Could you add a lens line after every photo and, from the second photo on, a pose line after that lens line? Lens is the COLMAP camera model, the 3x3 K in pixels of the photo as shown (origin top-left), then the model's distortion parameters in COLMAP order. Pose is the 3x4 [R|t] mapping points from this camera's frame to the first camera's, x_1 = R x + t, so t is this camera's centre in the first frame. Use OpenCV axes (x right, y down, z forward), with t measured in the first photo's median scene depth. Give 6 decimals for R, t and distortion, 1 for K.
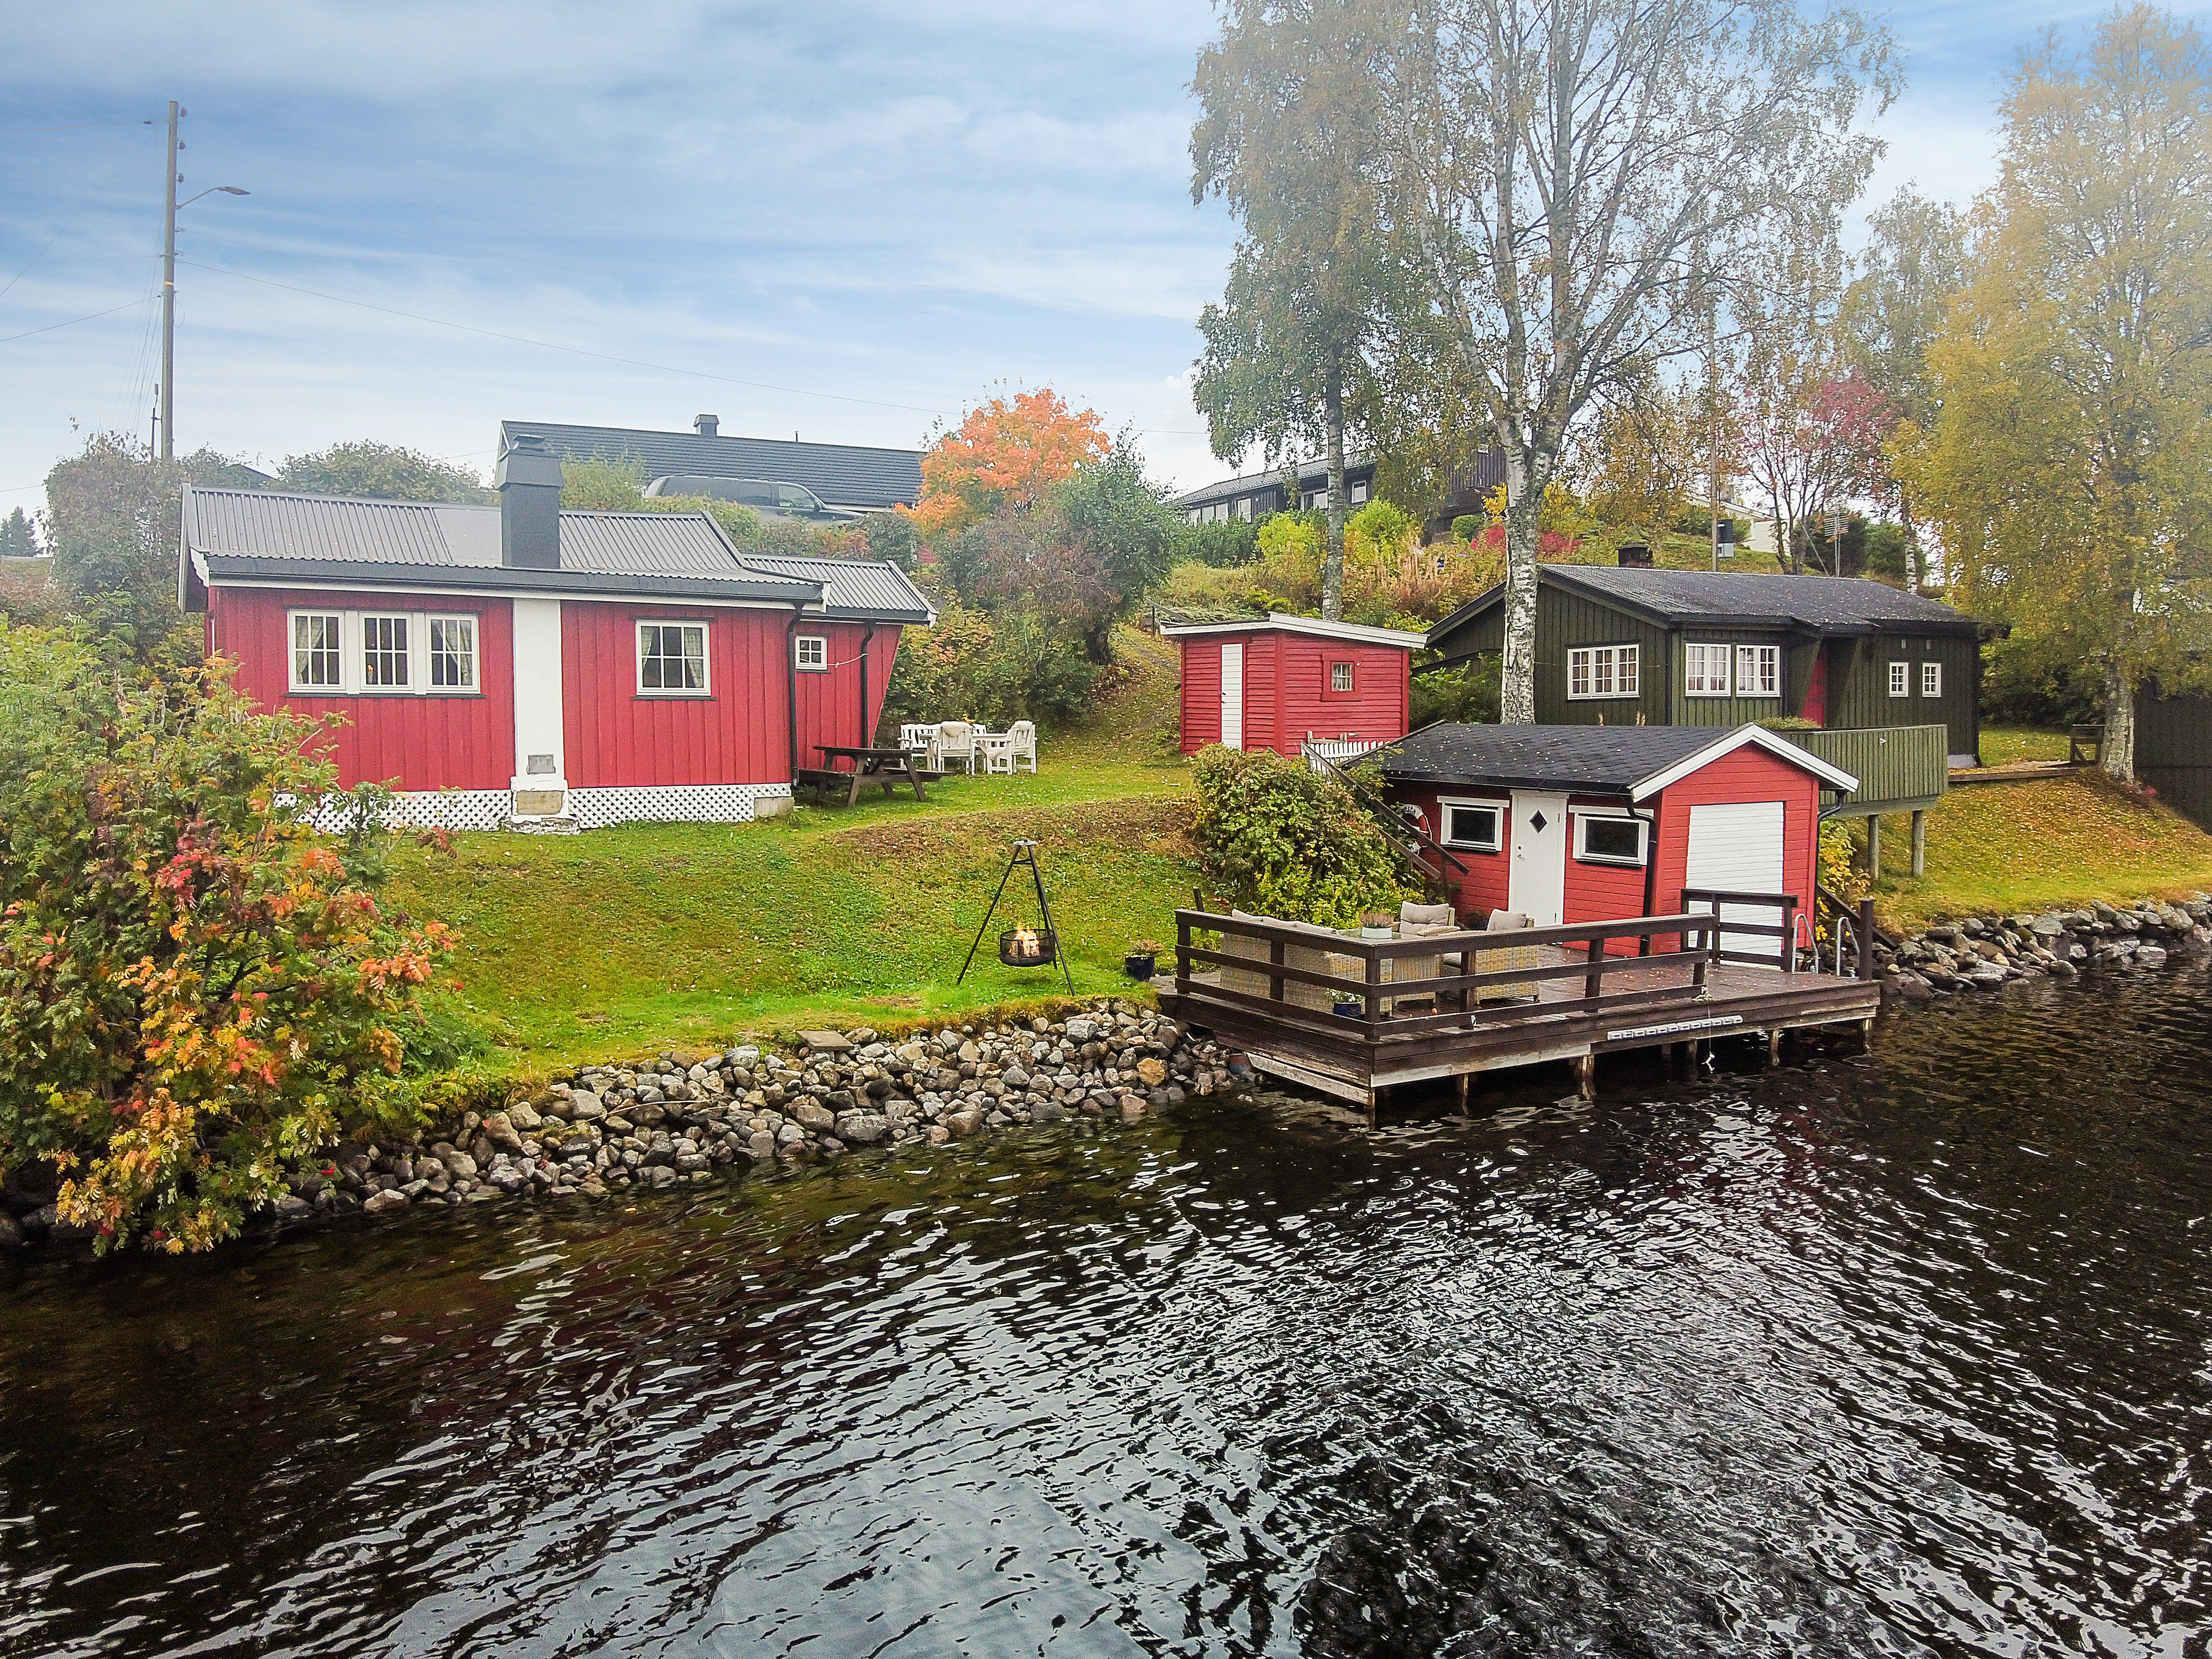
lens RADIAL K [[1682.7, 0, 1106.3], [0, 1682.7, 796.0], [0, 0, 1]] dist [0.242806, -0.584513]
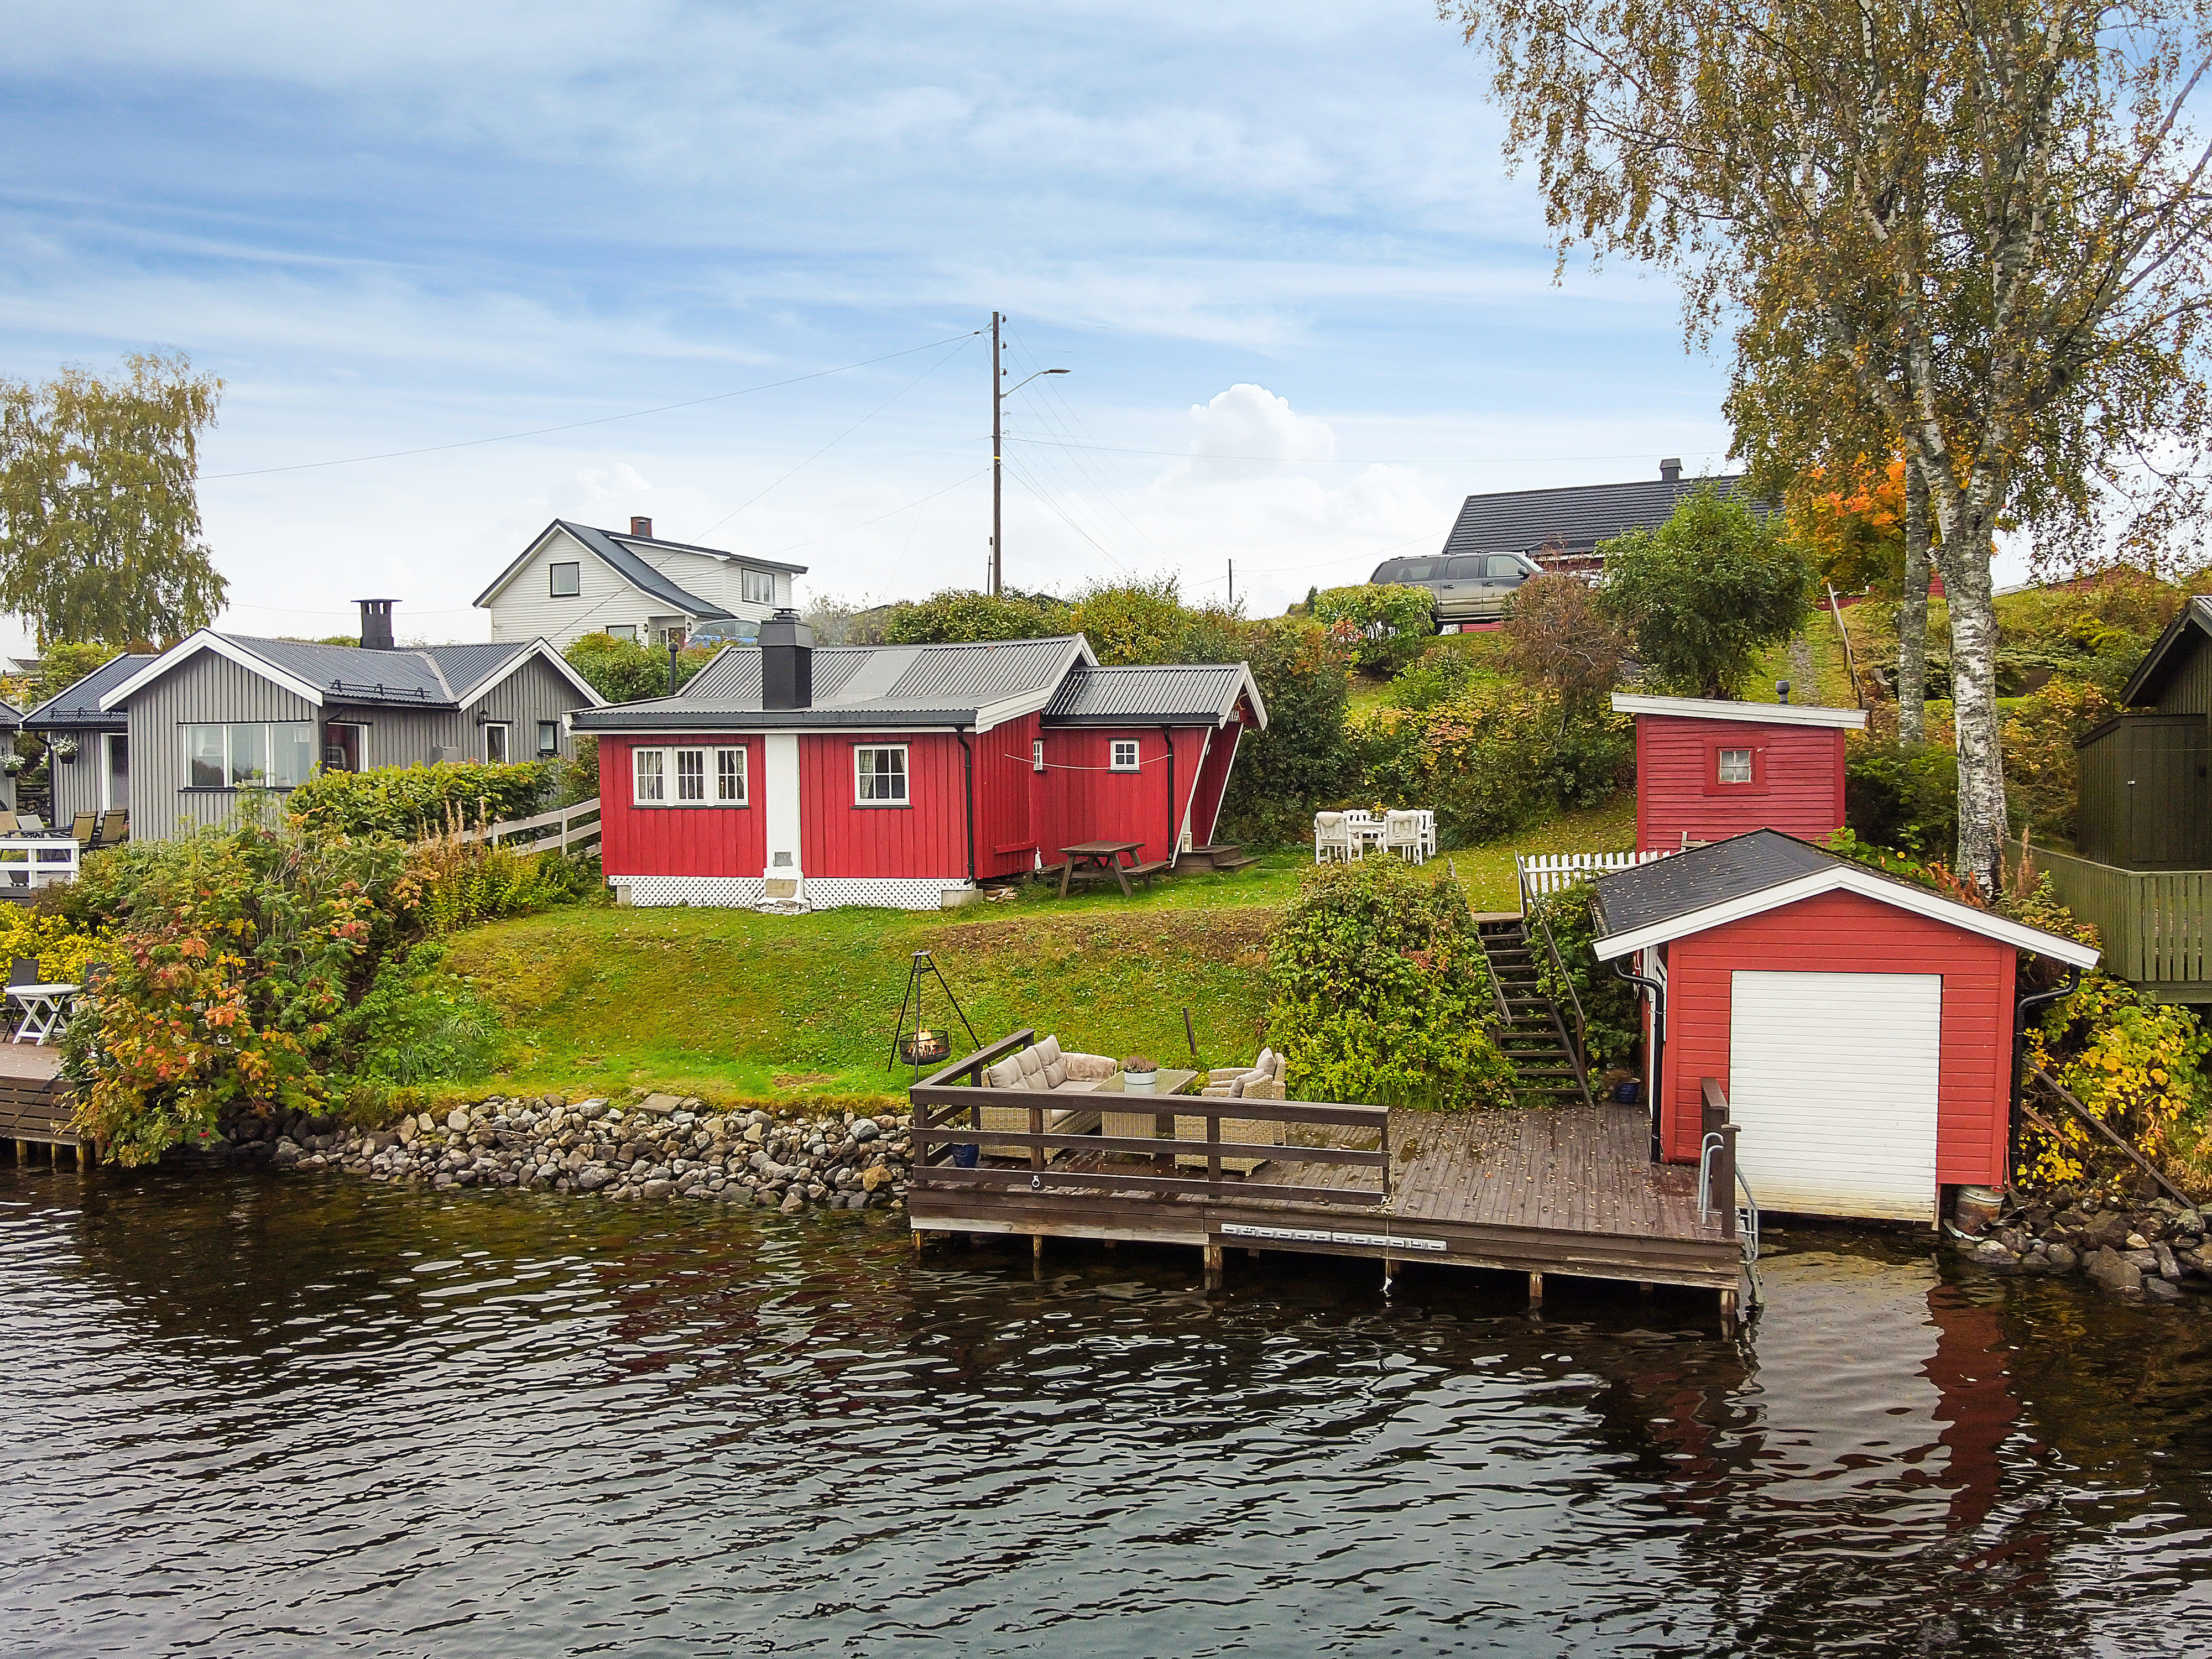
lens RADIAL K [[1615.0, 0, 1113.6], [0, 1615.0, 862.8], [0, 0, 1]] dist [0.094543, -0.005571]
pose [[0.689259, 0.045638, -0.723076, 0.745740], [-0.021907, 0.998871, 0.042163, -0.073773], [0.724184, -0.013220, 0.689480, 0.329561]]
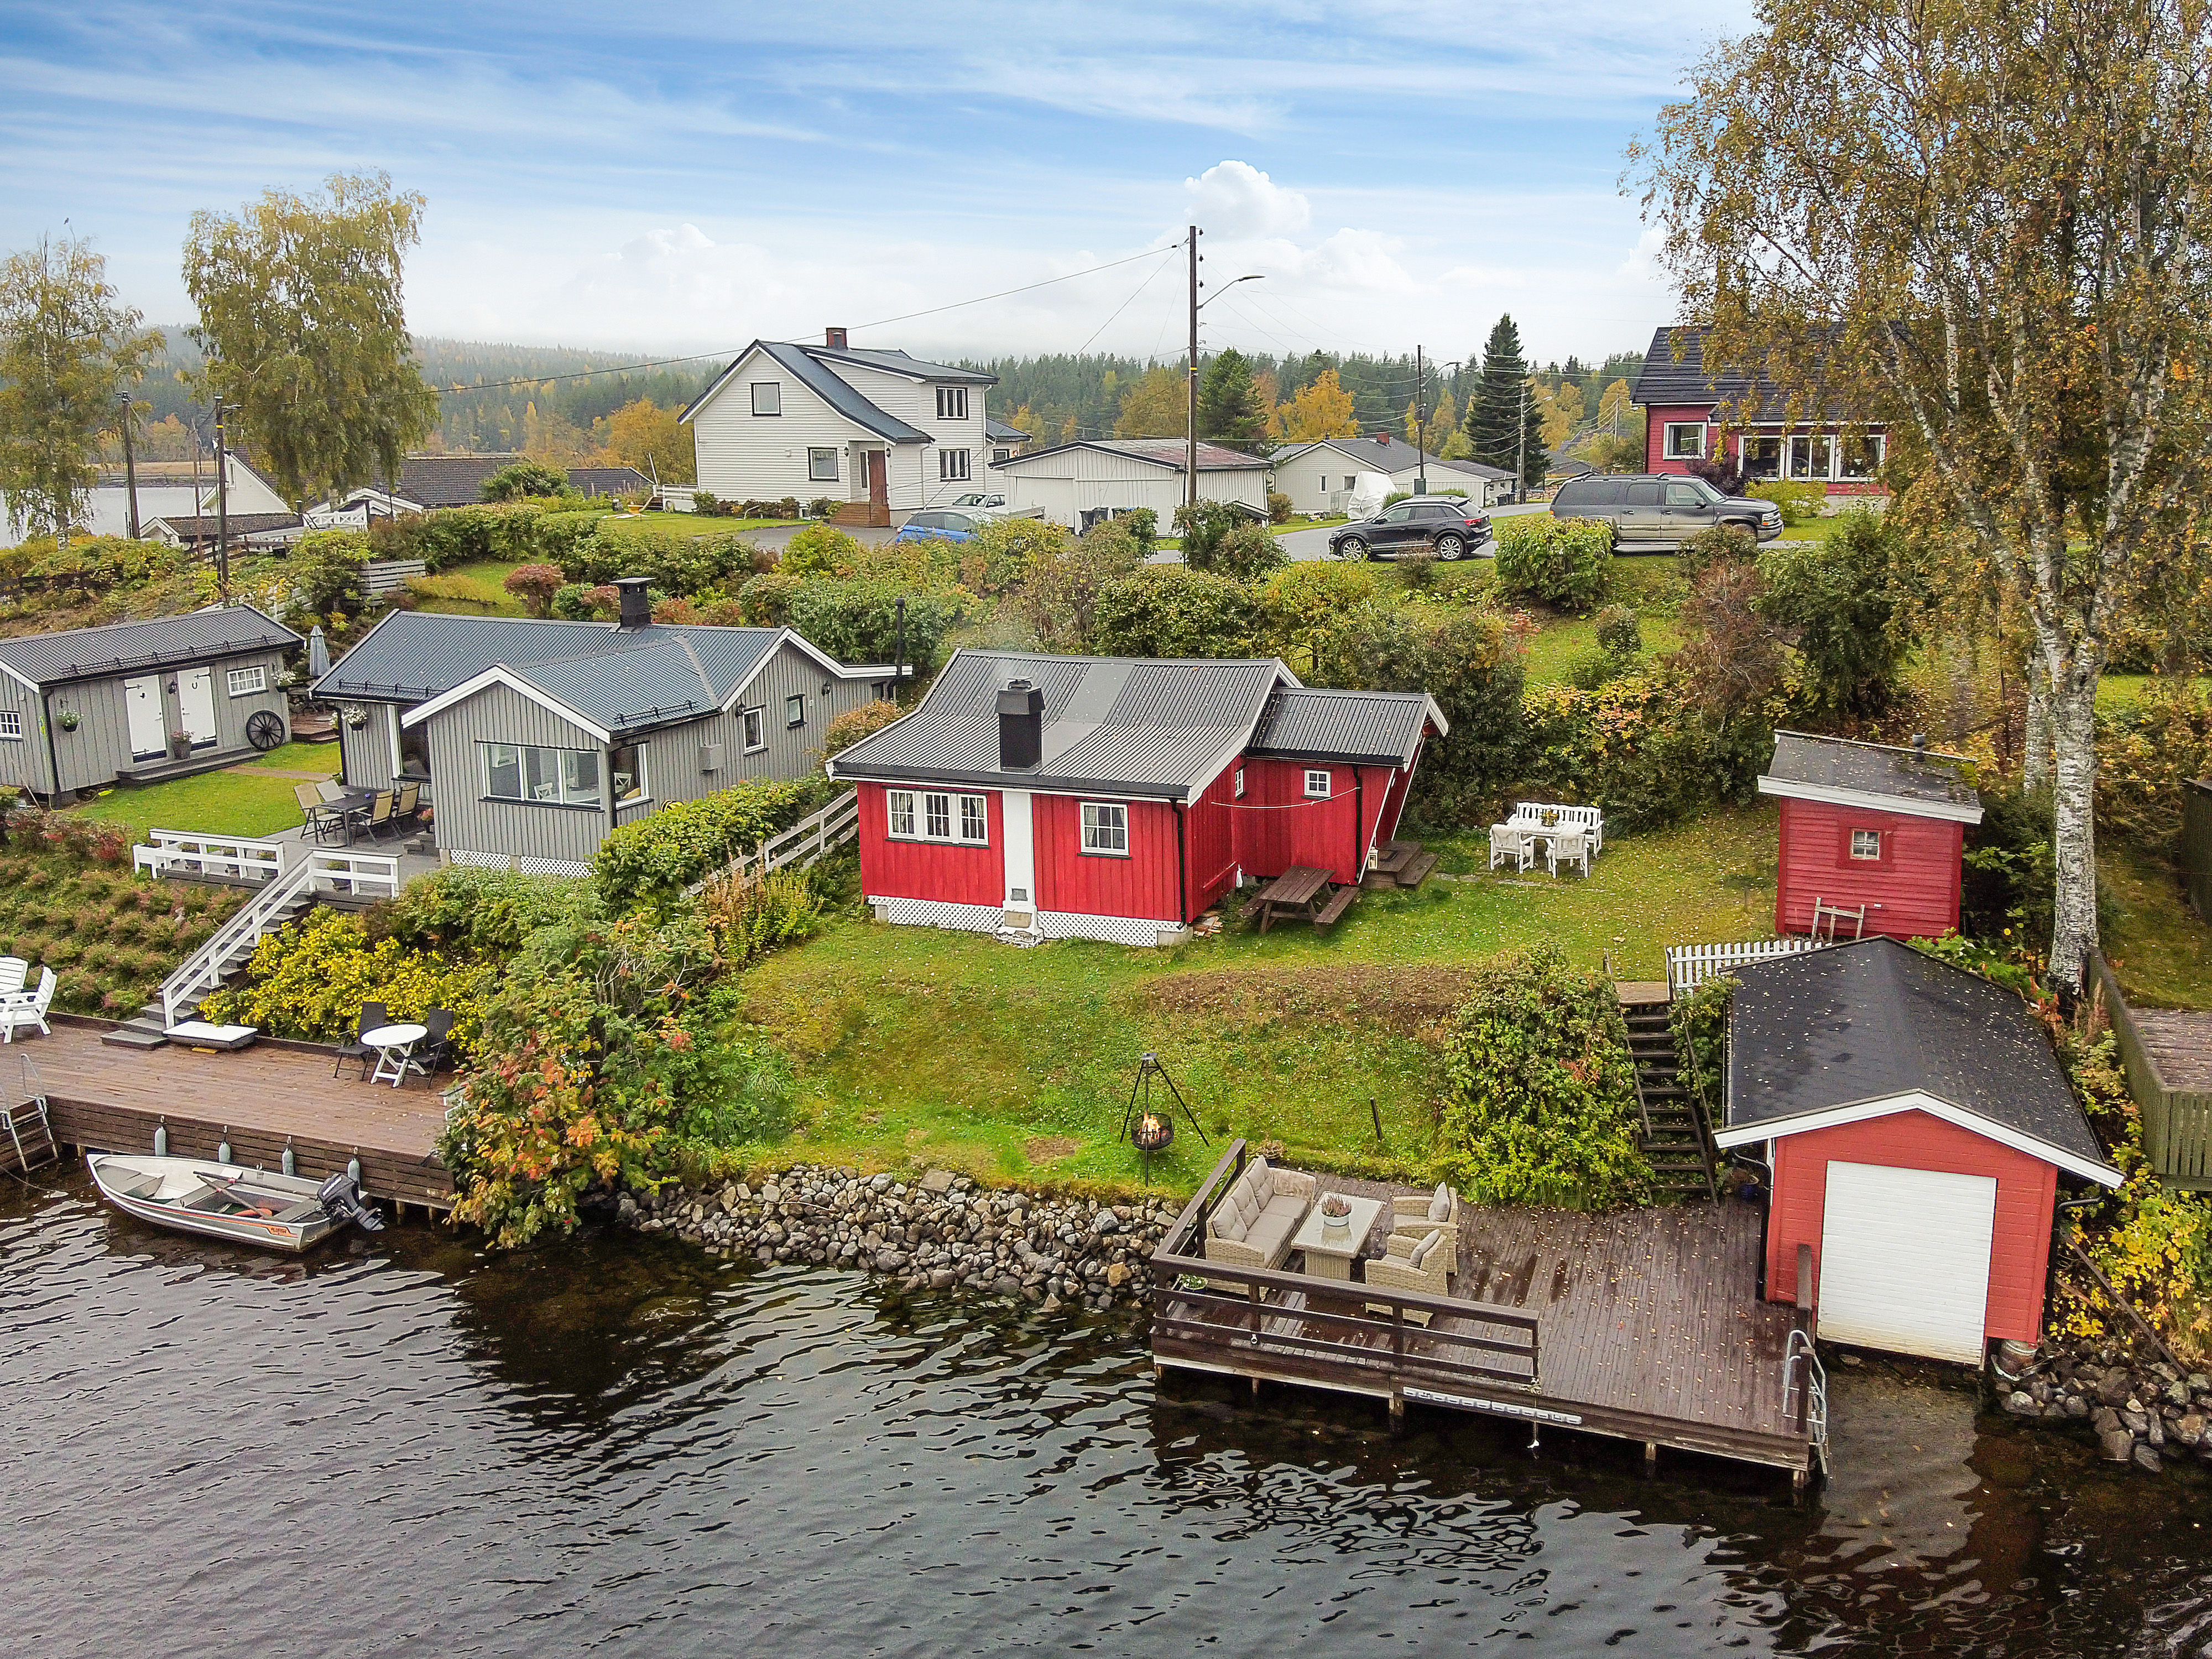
lens RADIAL K [[1645.9, 0, 1250.5], [0, 1645.9, 752.7], [0, 0, 1]] dist [0.089677, -0.005144]
pose [[0.669121, 0.146669, -0.728536, 0.835684], [-0.020537, 0.983606, 0.179157, -0.402950], [0.742869, -0.104916, 0.661164, 0.215428]]
